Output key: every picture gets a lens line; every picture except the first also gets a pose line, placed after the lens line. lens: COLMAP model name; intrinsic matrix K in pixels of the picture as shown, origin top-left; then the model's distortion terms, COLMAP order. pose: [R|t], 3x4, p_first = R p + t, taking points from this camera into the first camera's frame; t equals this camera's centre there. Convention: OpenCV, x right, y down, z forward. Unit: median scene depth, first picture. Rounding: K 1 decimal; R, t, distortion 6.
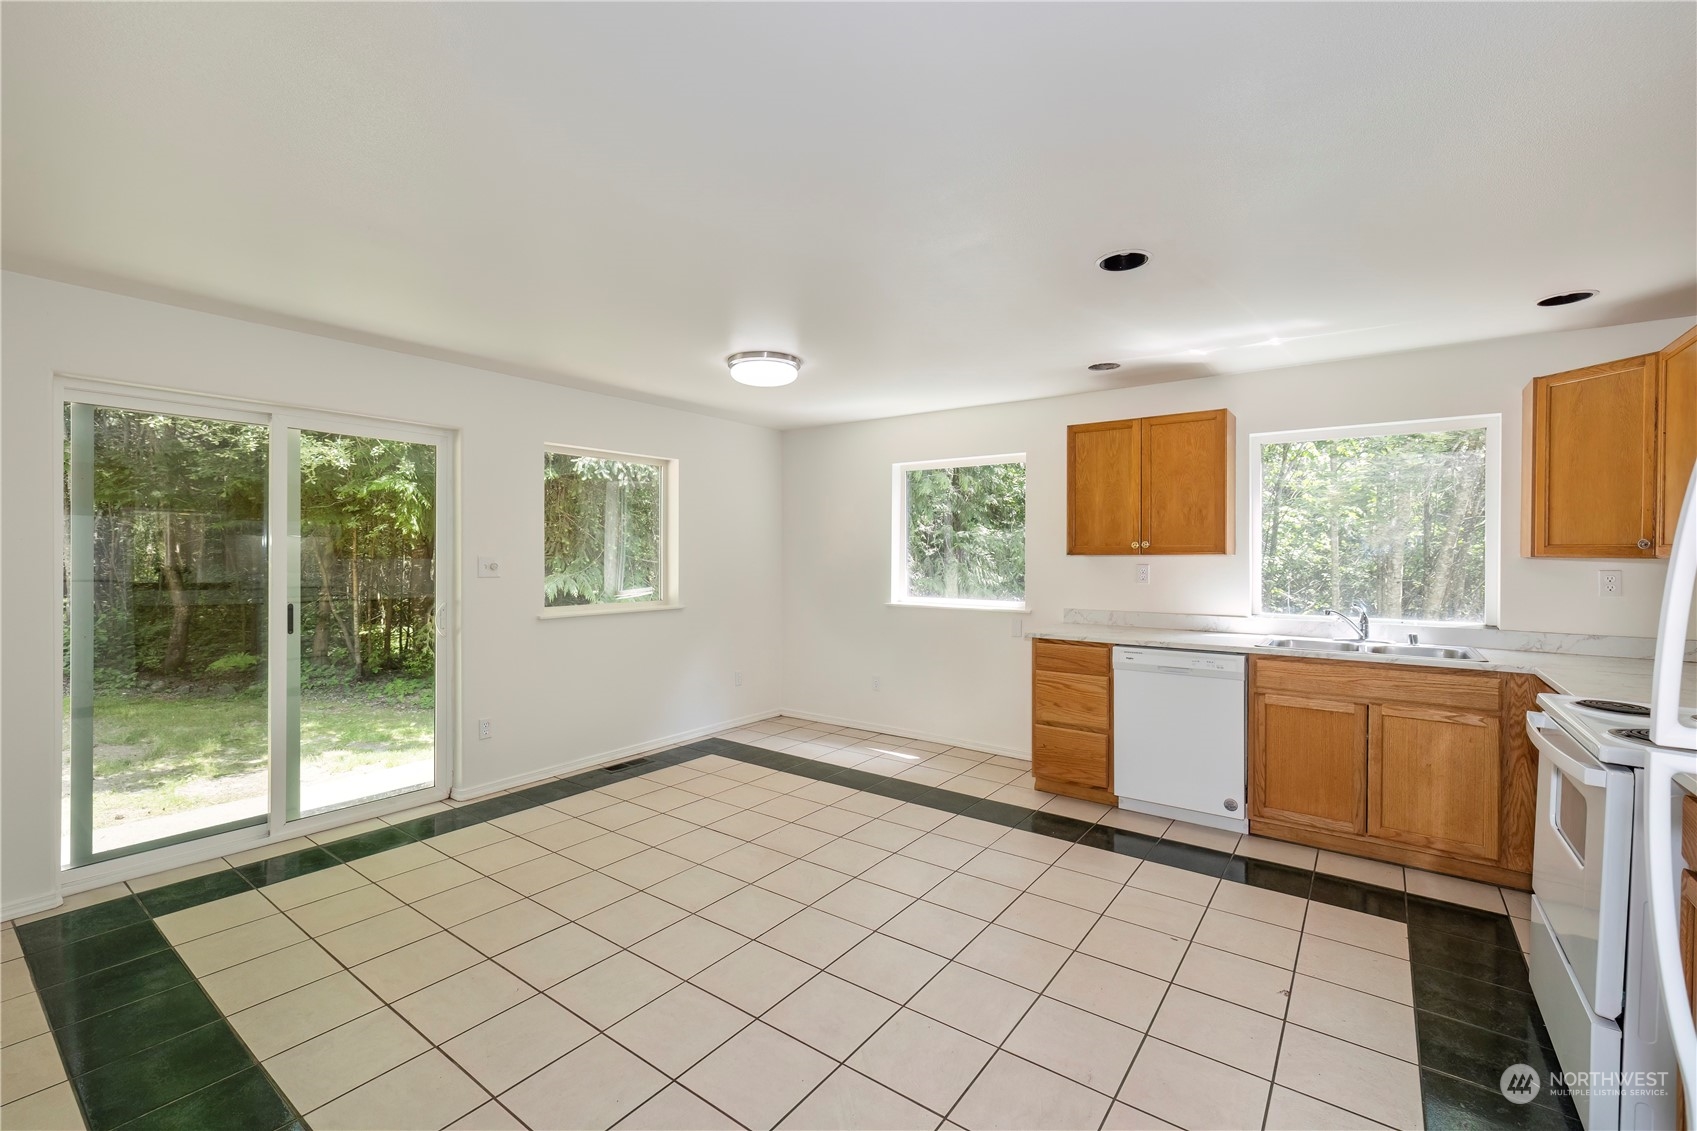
lens RADIAL K [[710.5, 0, 859.7], [0, 710.5, 552.5], [0, 0, 1]] dist [0.000714, -0.000132]
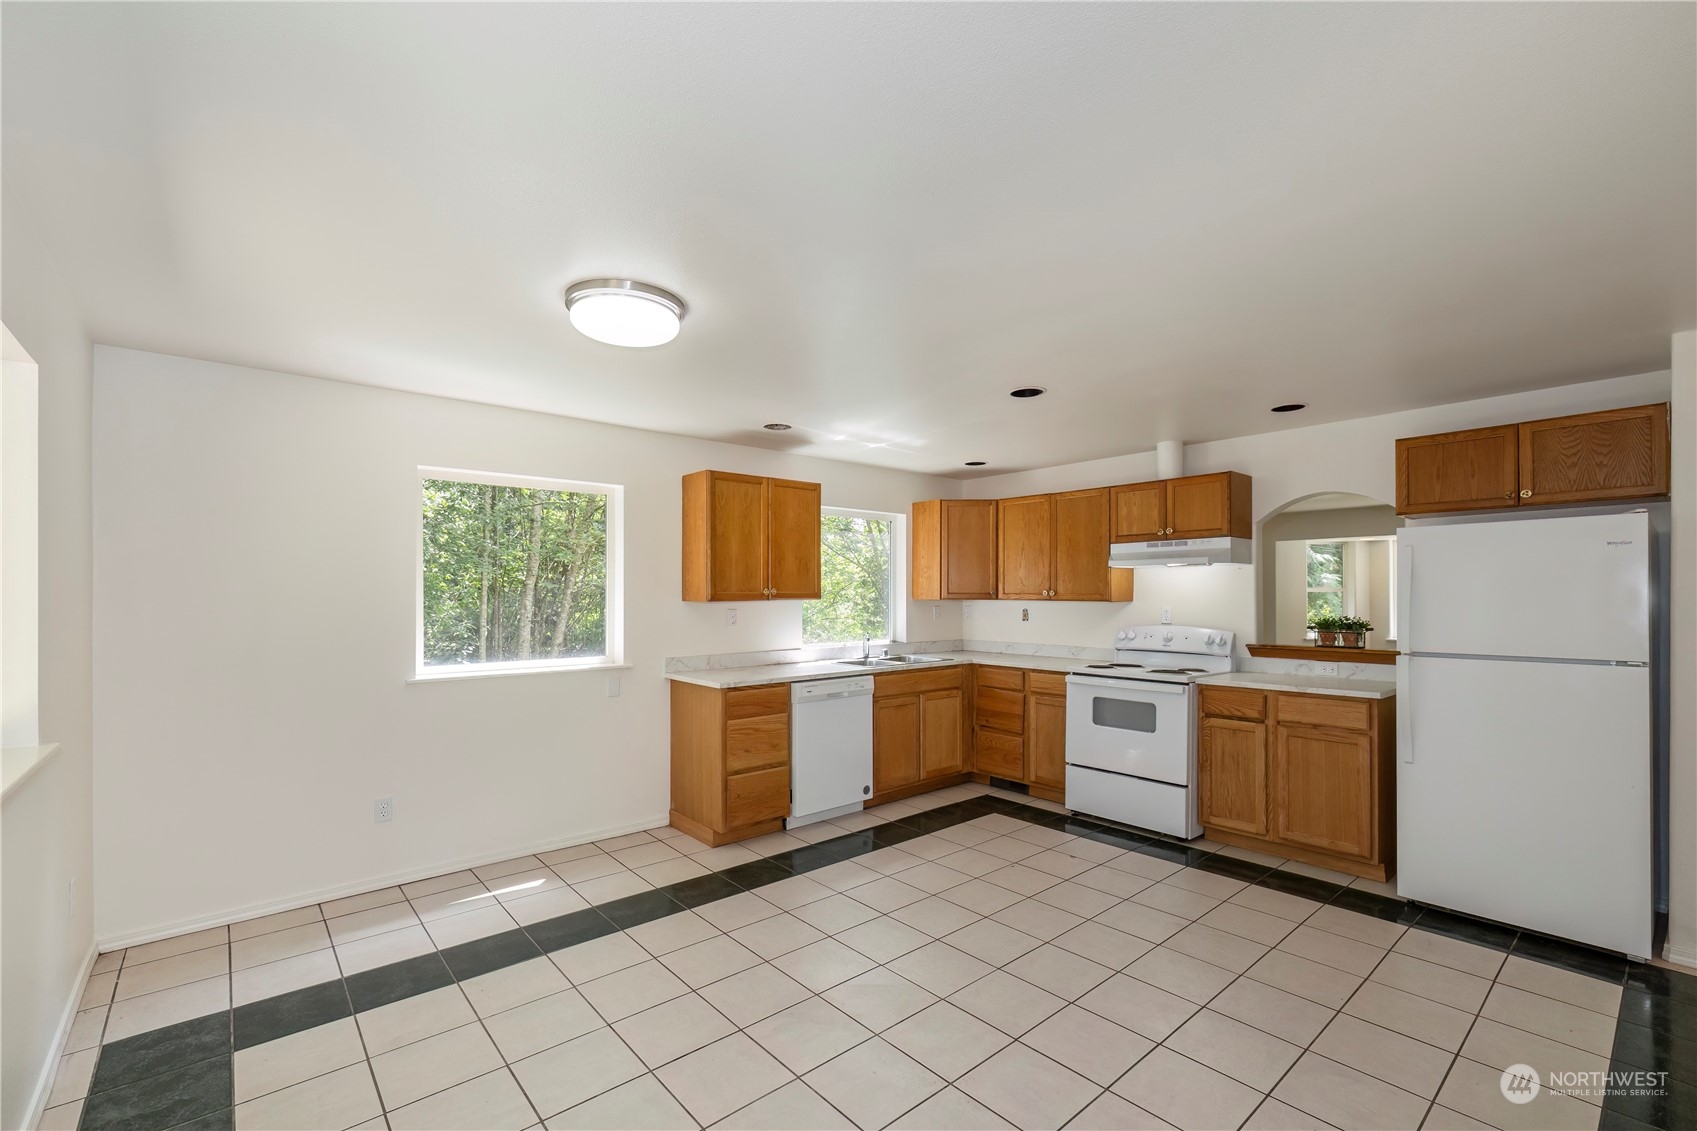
lens RADIAL K [[721.1, 0, 822.2], [0, 721.1, 594.8], [0, 0, 1]] dist [-0.001638, -0.000376]
pose [[0.246292, -0.000892, 0.969195, -0.674287], [0.000698, 0.999999, 0.000743, -0.006785], [-0.969195, 0.000493, 0.246292, 0.638686]]
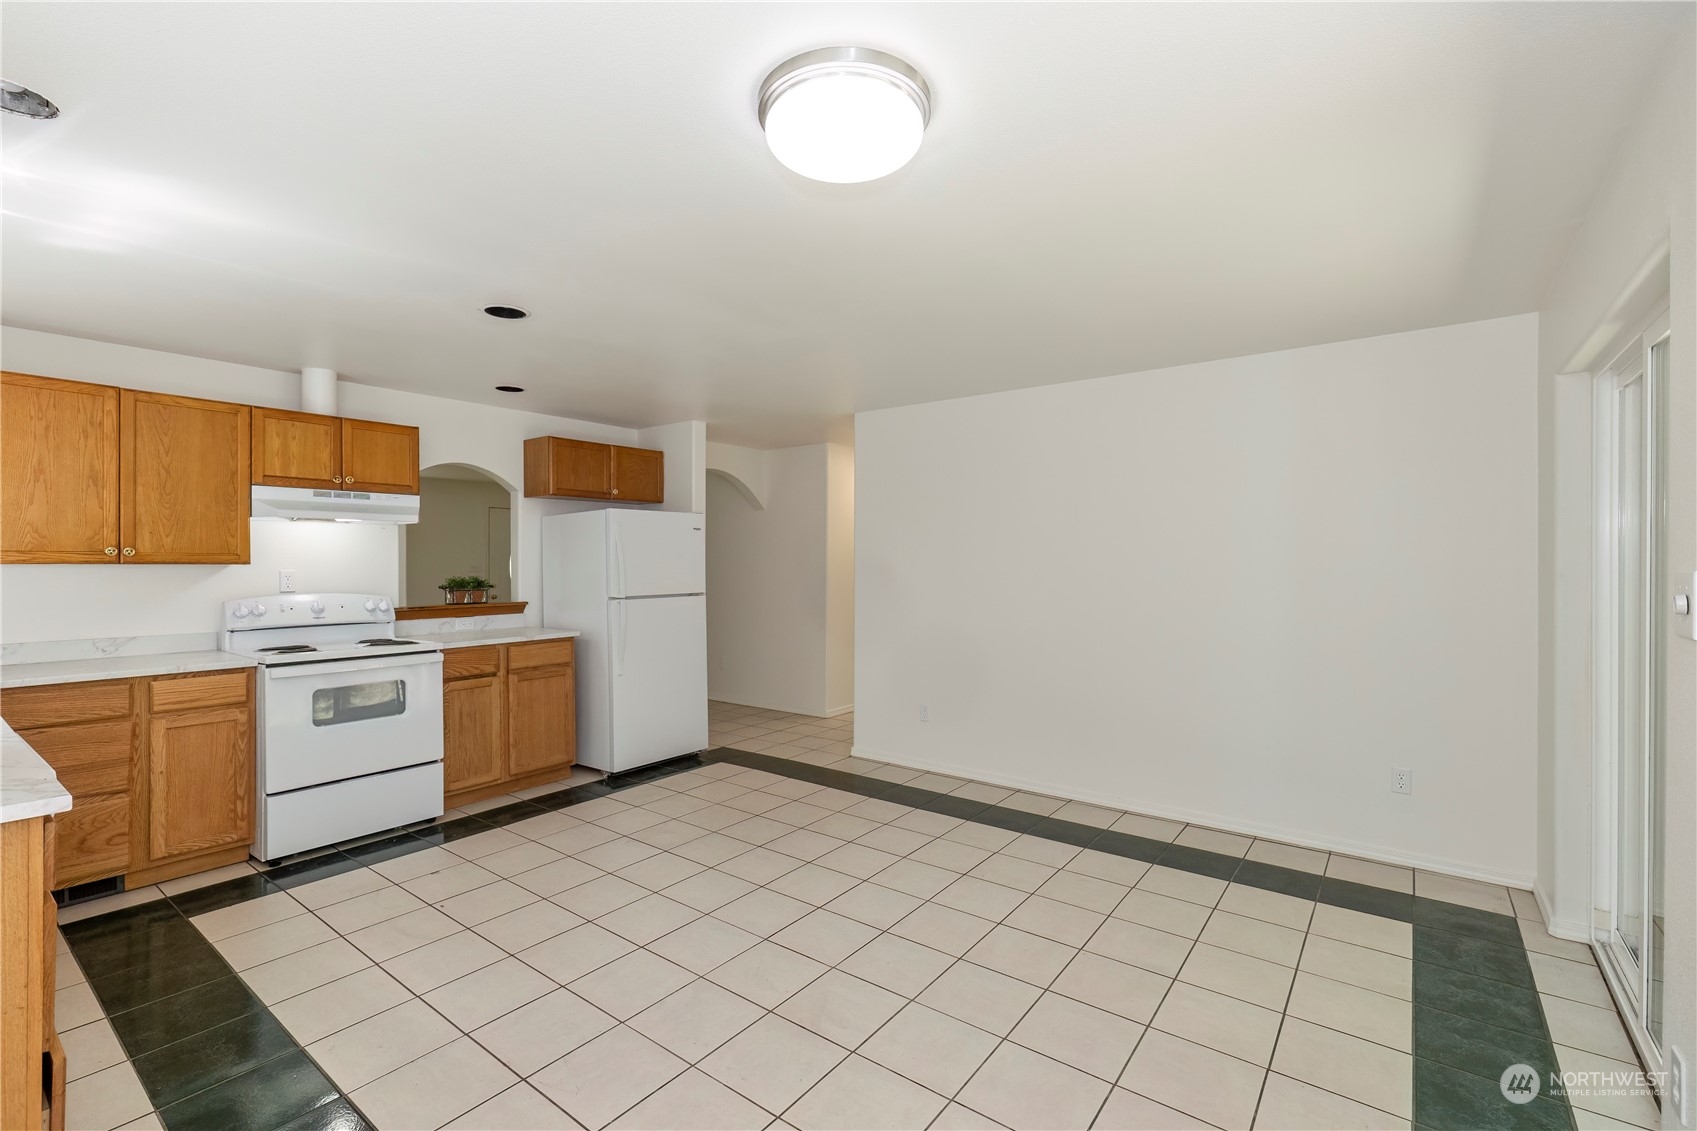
lens RADIAL K [[743.9, 0, 848.5], [0, 743.9, 565.5], [0, 0, 1]] dist [-0.001682, -0.000322]
pose [[-0.999791, -0.000973, 0.020402, -0.148922], [-0.000892, 0.999992, 0.004011, 0.002666], [-0.020406, 0.003992, -0.999784, 1.327861]]
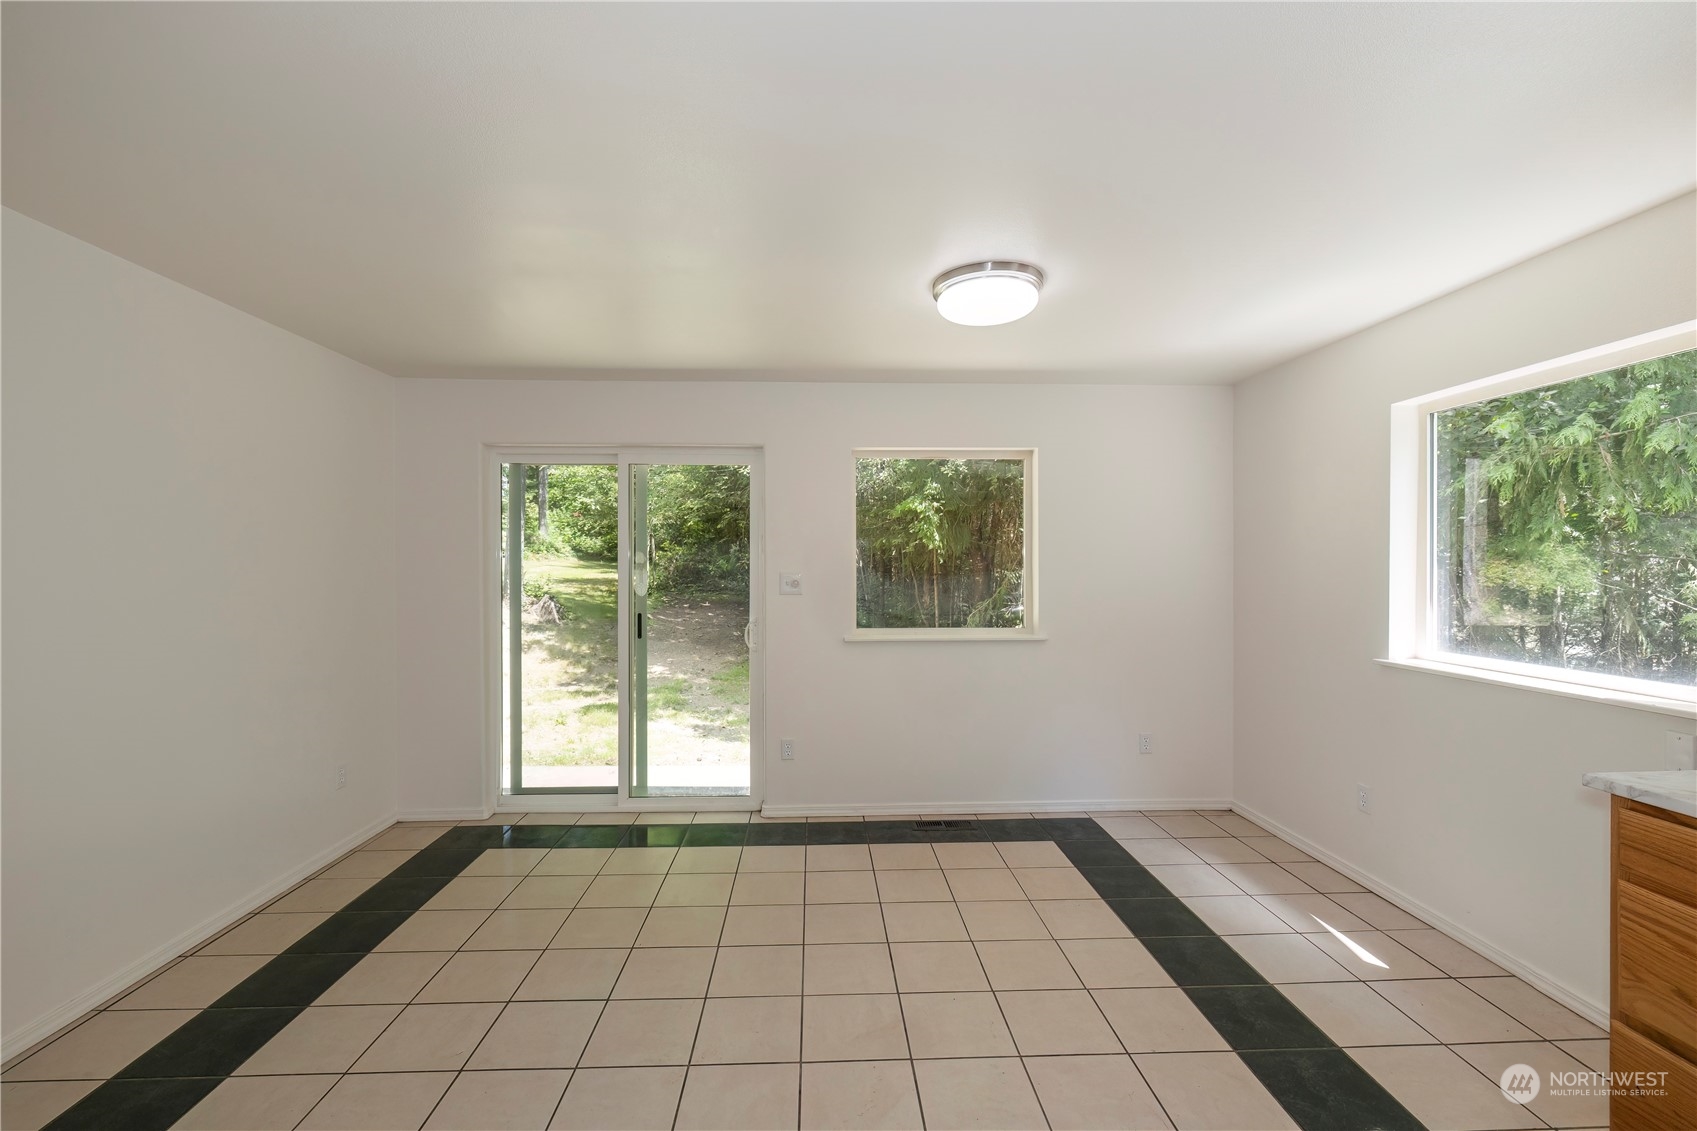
lens RADIAL K [[721.8, 0, 848.3], [0, 721.8, 568.5], [0, 0, 1]] dist [-0.000381, -0.000629]
pose [[0.618168, 0.000492, -0.786046, 0.298614], [0.005062, 0.999977, 0.004607, -0.004664], [0.786030, -0.006827, 0.618151, 0.444223]]
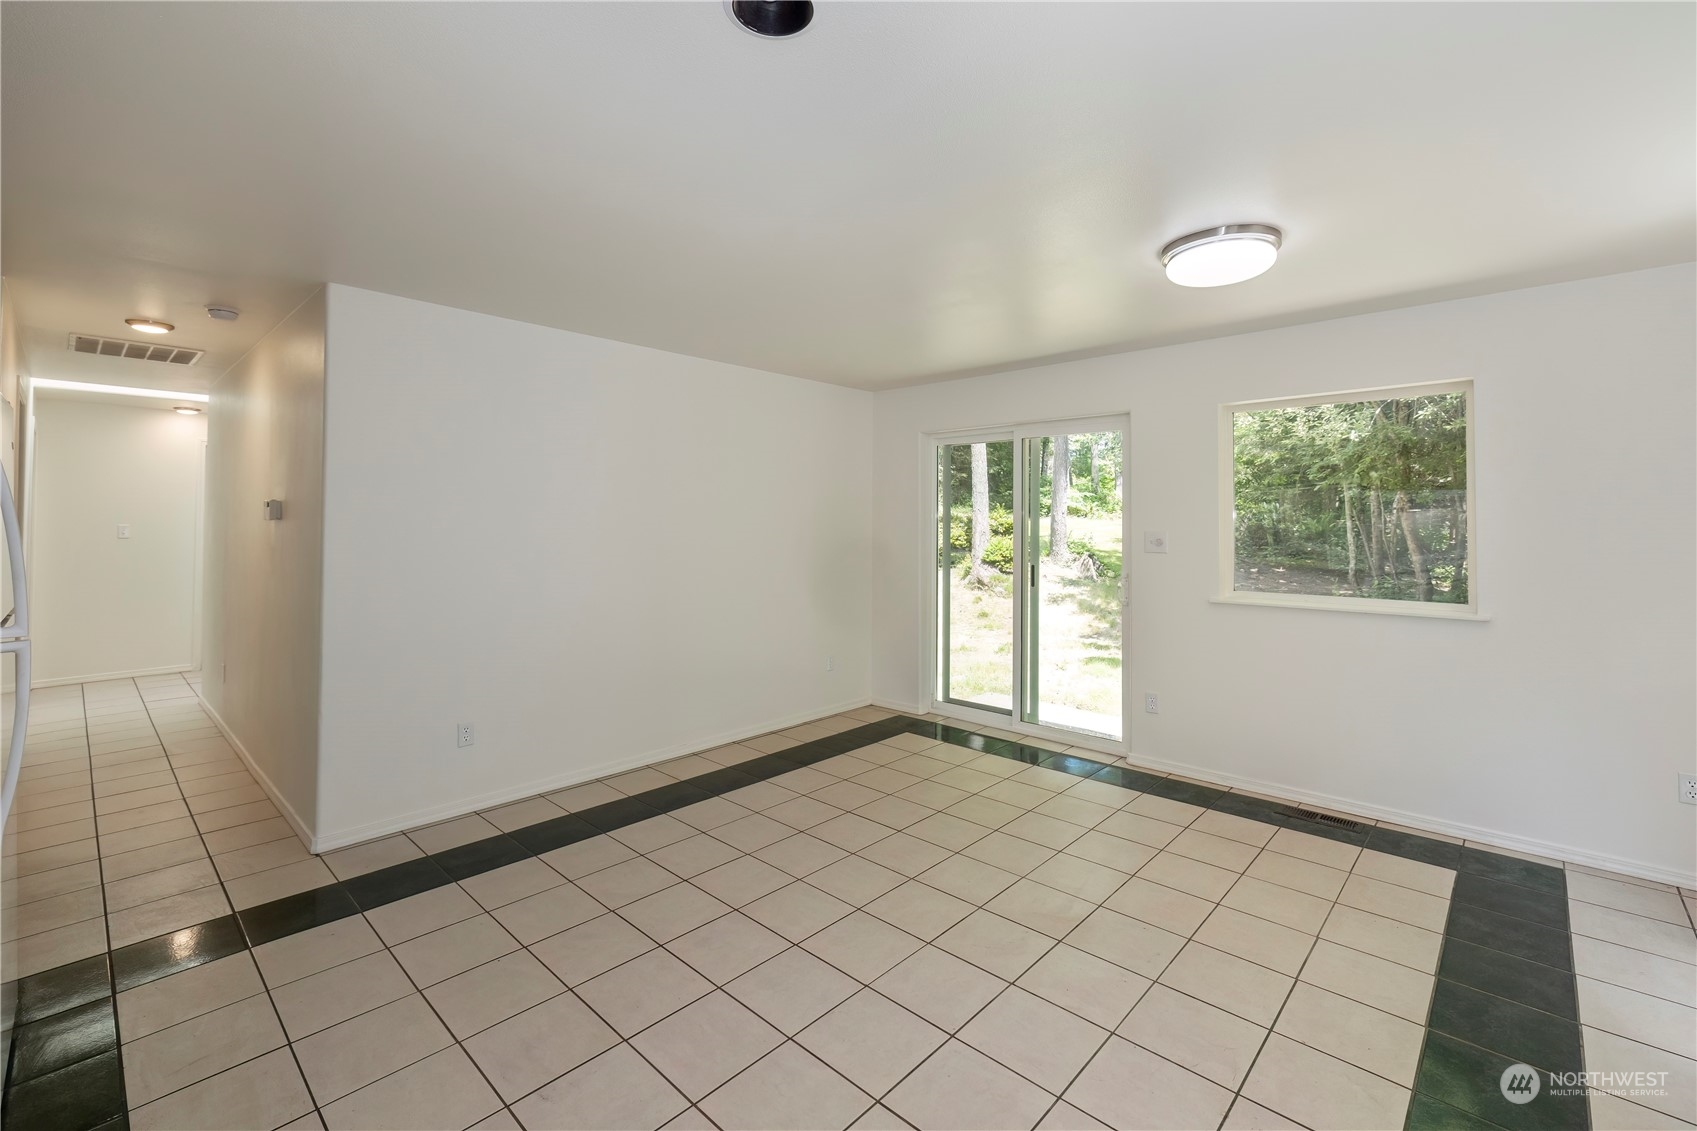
lens RADIAL K [[732.5, 0, 844.6], [0, 732.5, 507.1], [0, 0, 1]] dist [0.000850, -0.000485]
pose [[-0.121772, -0.025435, -0.992232, 0.563099], [-0.000464, 0.999673, -0.025568, -0.005811], [0.992558, -0.002653, -0.121744, 0.678111]]
